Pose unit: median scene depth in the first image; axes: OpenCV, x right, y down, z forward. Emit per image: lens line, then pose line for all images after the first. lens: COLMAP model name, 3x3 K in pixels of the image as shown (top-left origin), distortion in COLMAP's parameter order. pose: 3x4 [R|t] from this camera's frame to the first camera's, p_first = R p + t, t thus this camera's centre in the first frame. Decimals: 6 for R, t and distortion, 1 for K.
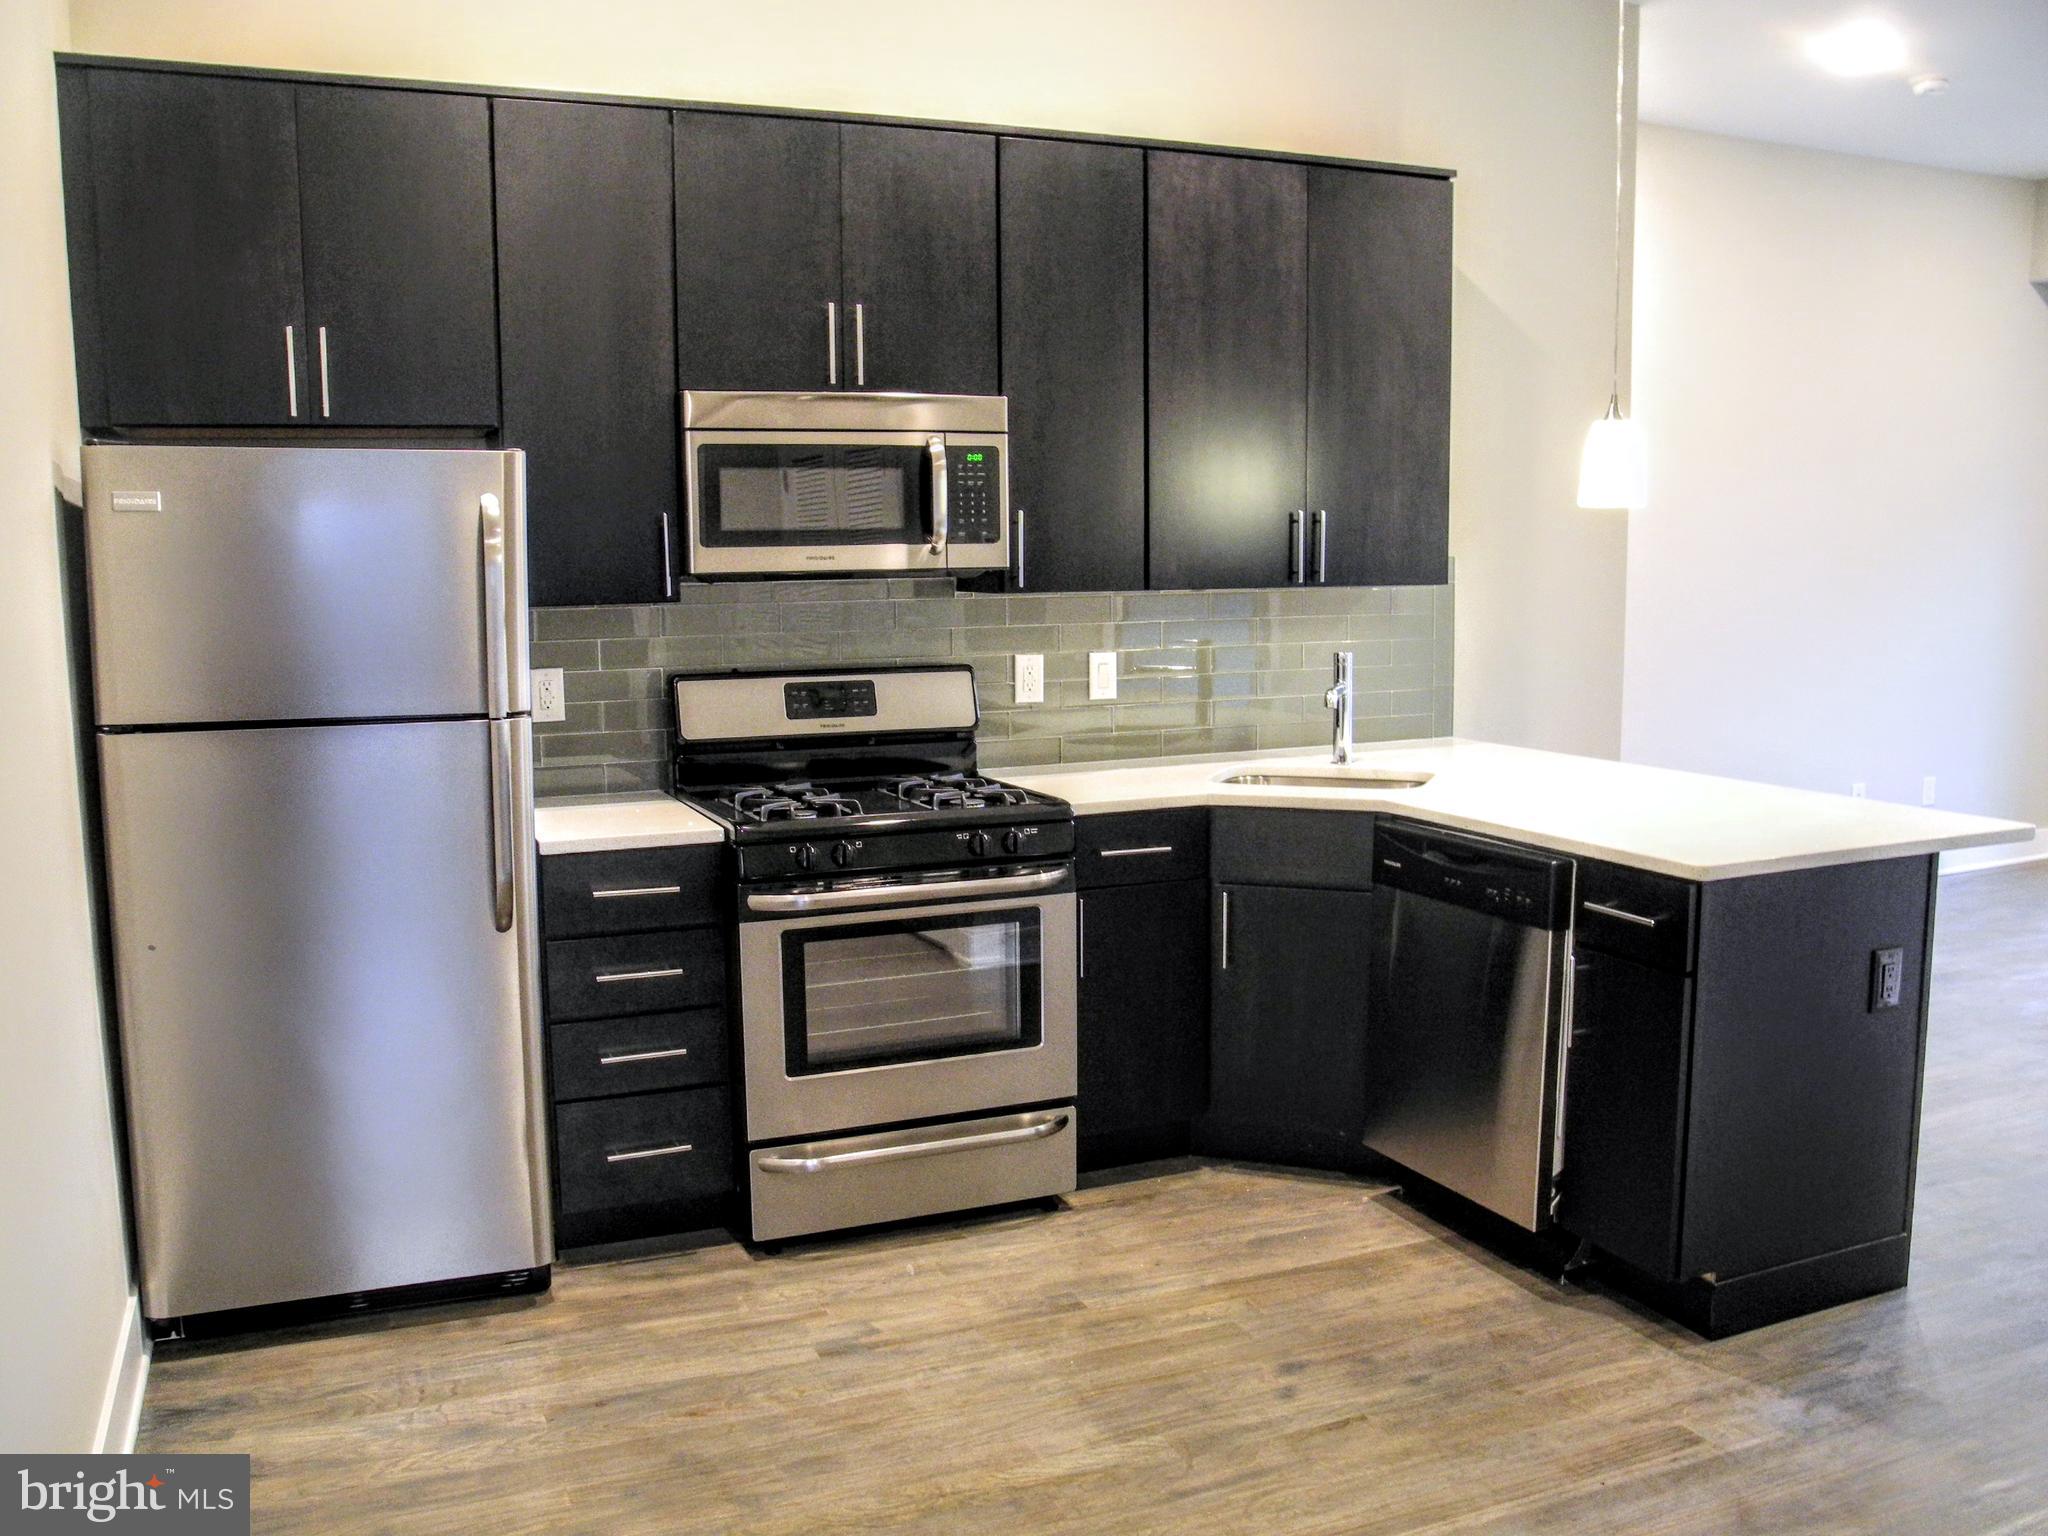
lens RADIAL K [[1704.8, 0, 979.5], [0, 1704.8, 783.9], [0, 0, 1]] dist [-0.138933, 0.130803]
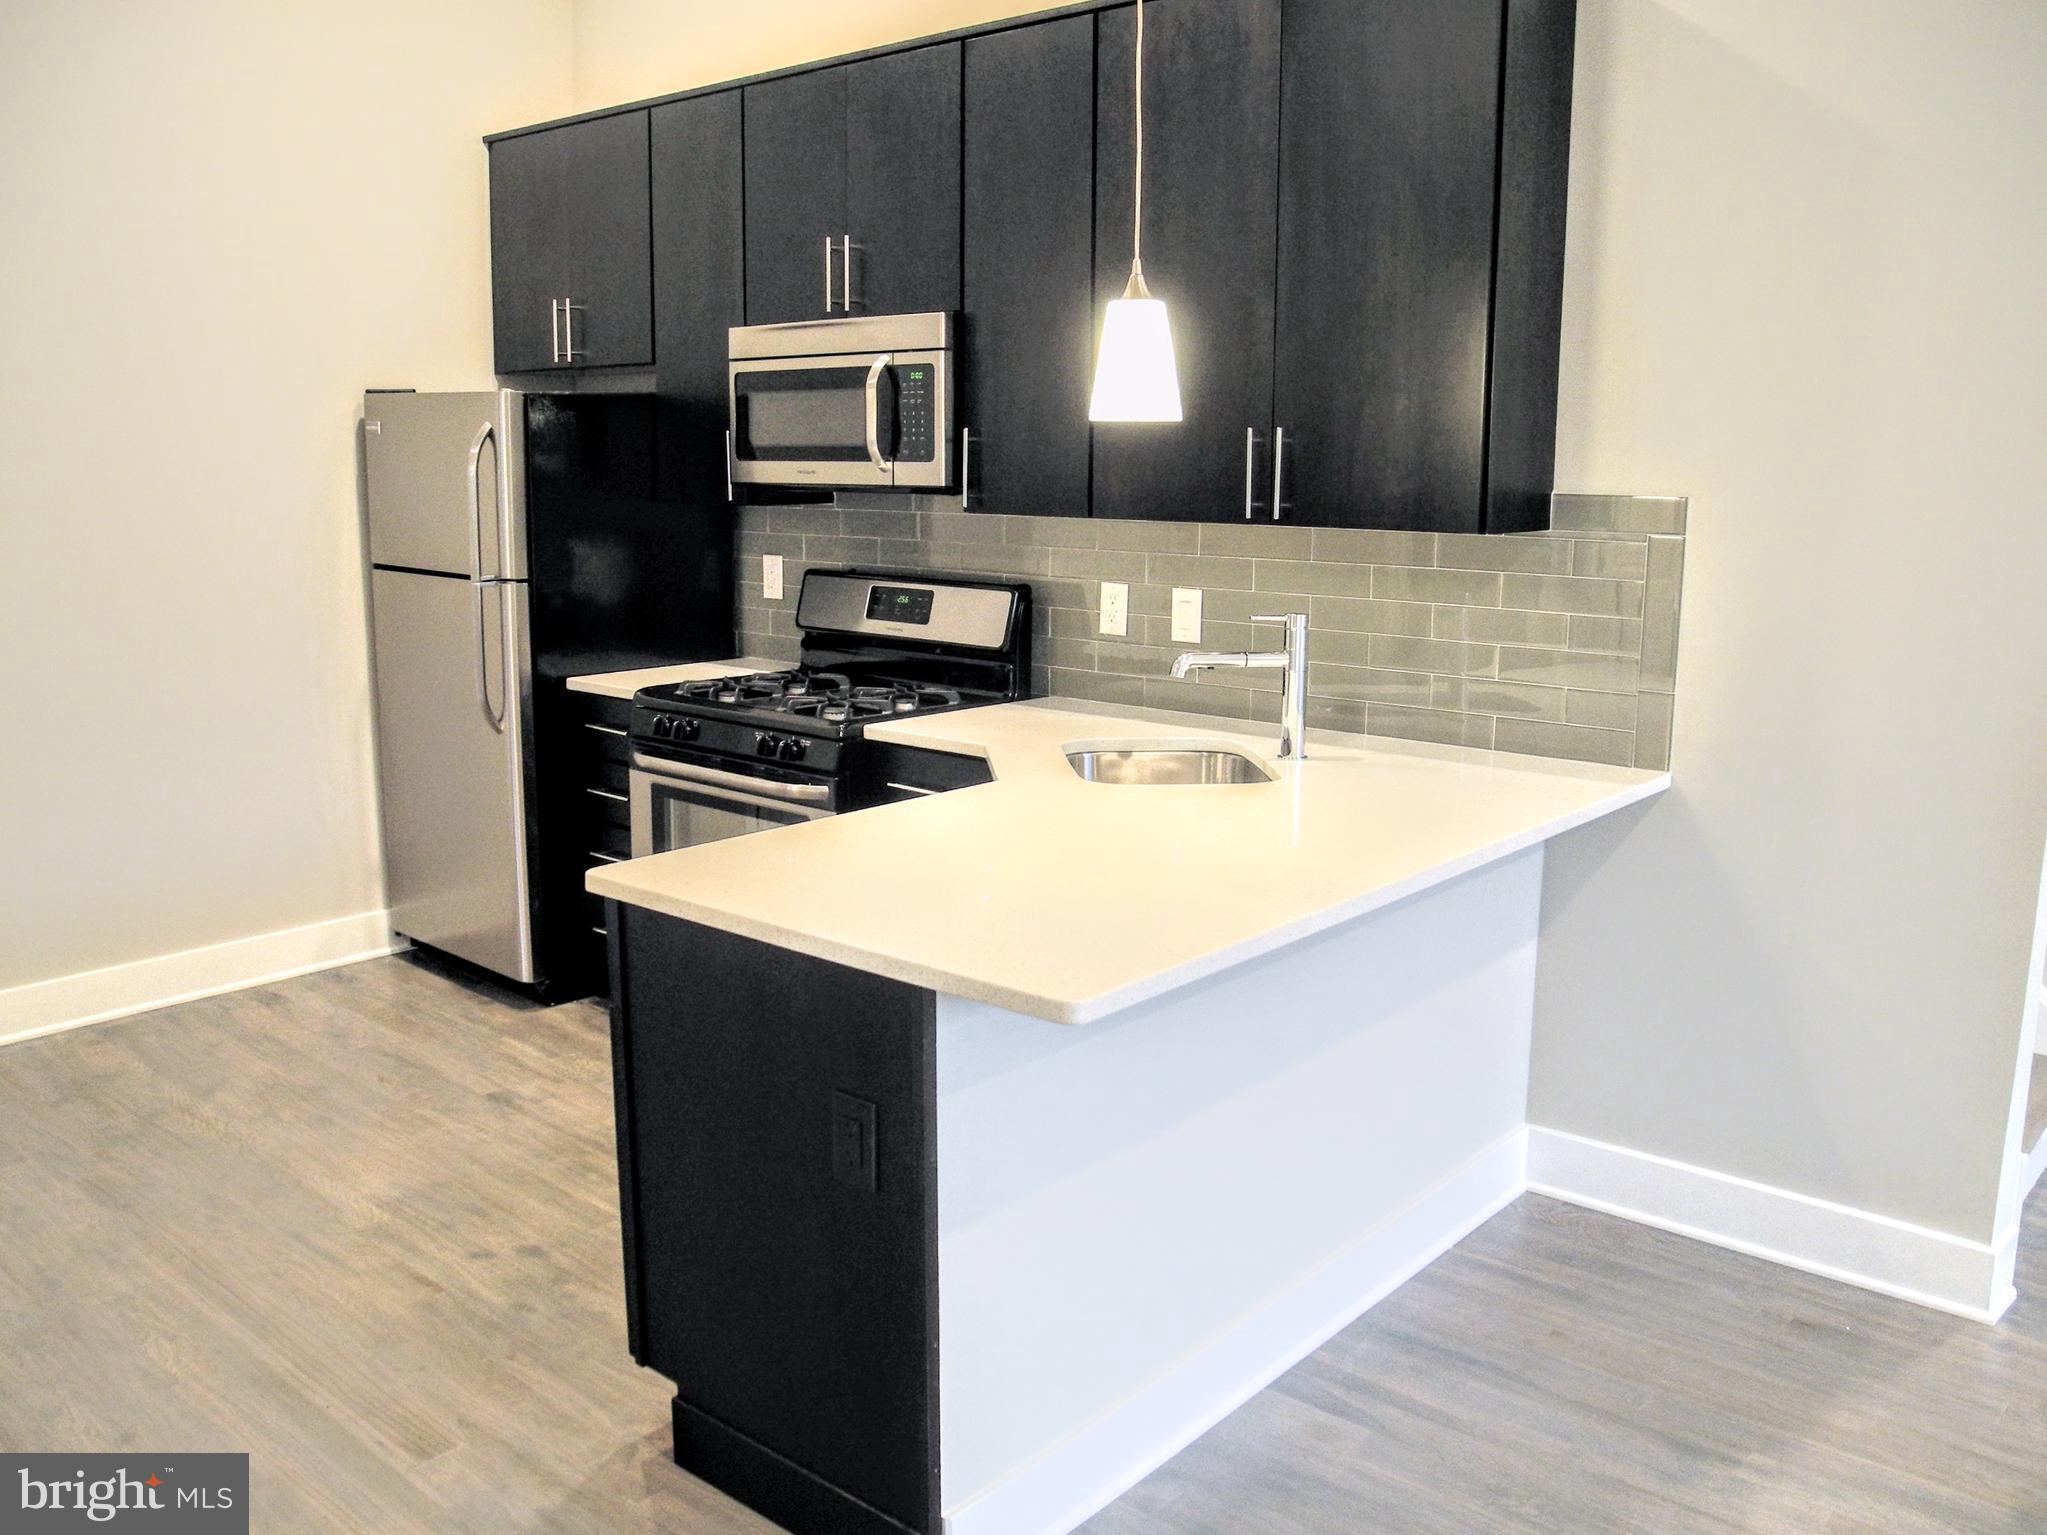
lens RADIAL K [[1704.0, 0, 980.2], [0, 1704.0, 777.6], [0, 0, 1]] dist [-0.138933, 0.130803]
pose [[0.437899, 0.184615, -0.879865, 0.996619], [-0.131194, 0.981334, 0.140612, -0.111482], [0.889400, 0.053860, 0.453945, 0.631055]]
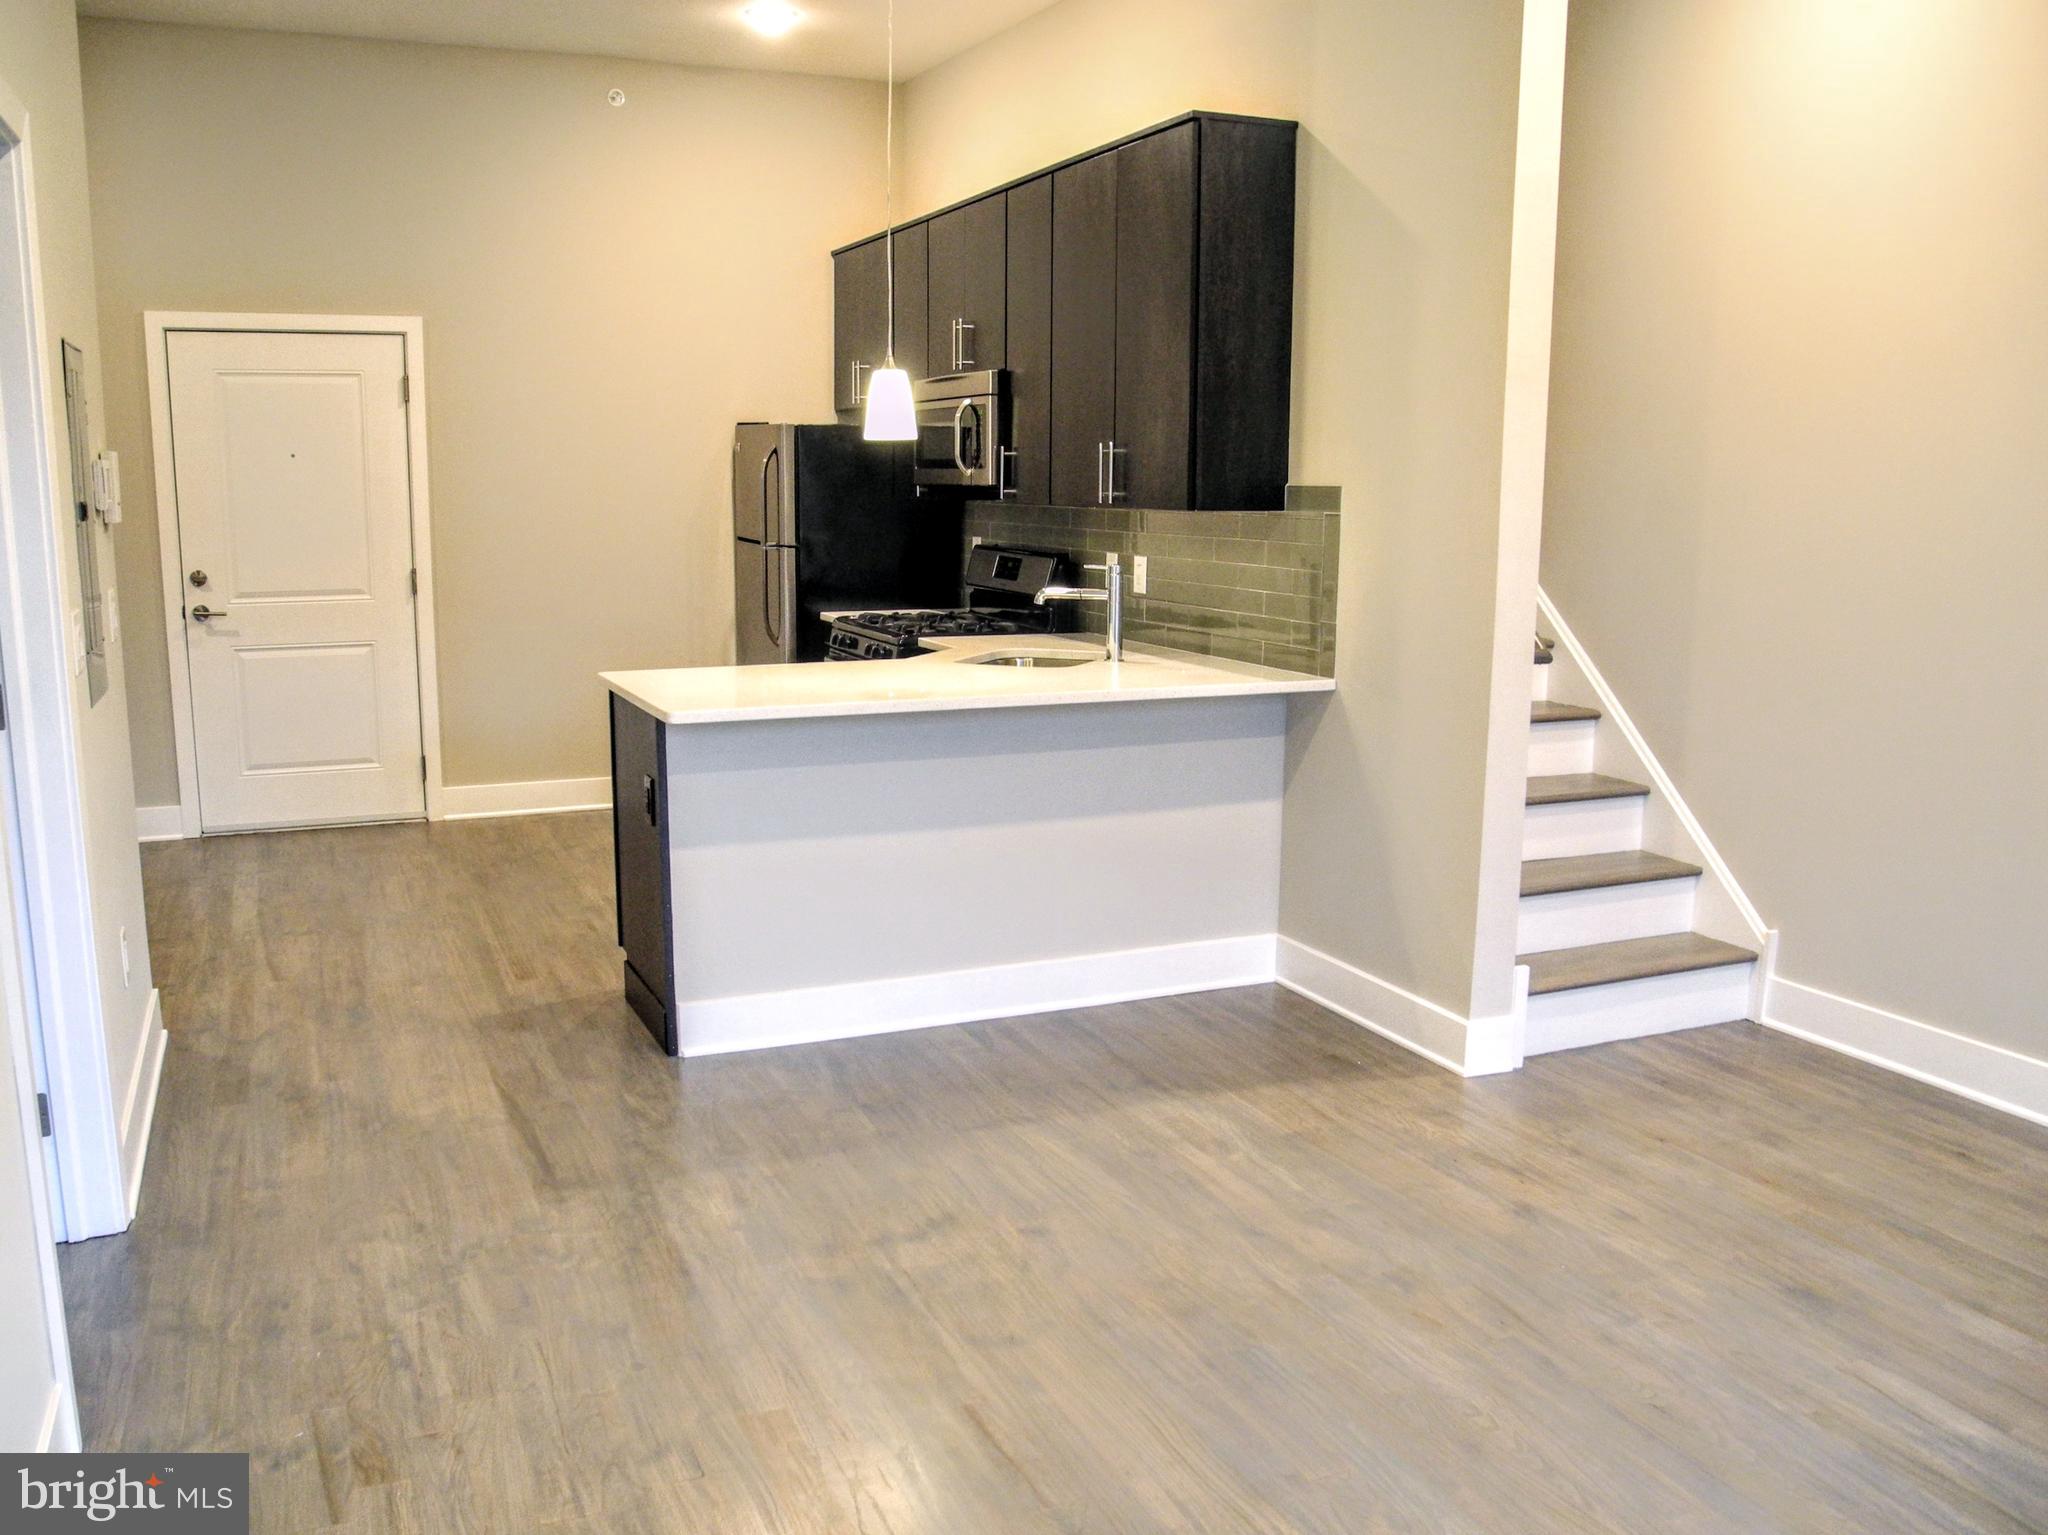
lens RADIAL K [[1704.8, 0, 971.0], [0, 1704.8, 775.2], [0, 0, 1]] dist [-0.138933, 0.130803]
pose [[-0.001446, 0.188263, -0.982118, 1.647558], [-0.137647, 0.972733, 0.186666, -0.168502], [0.990480, 0.135456, 0.024507, 1.063369]]
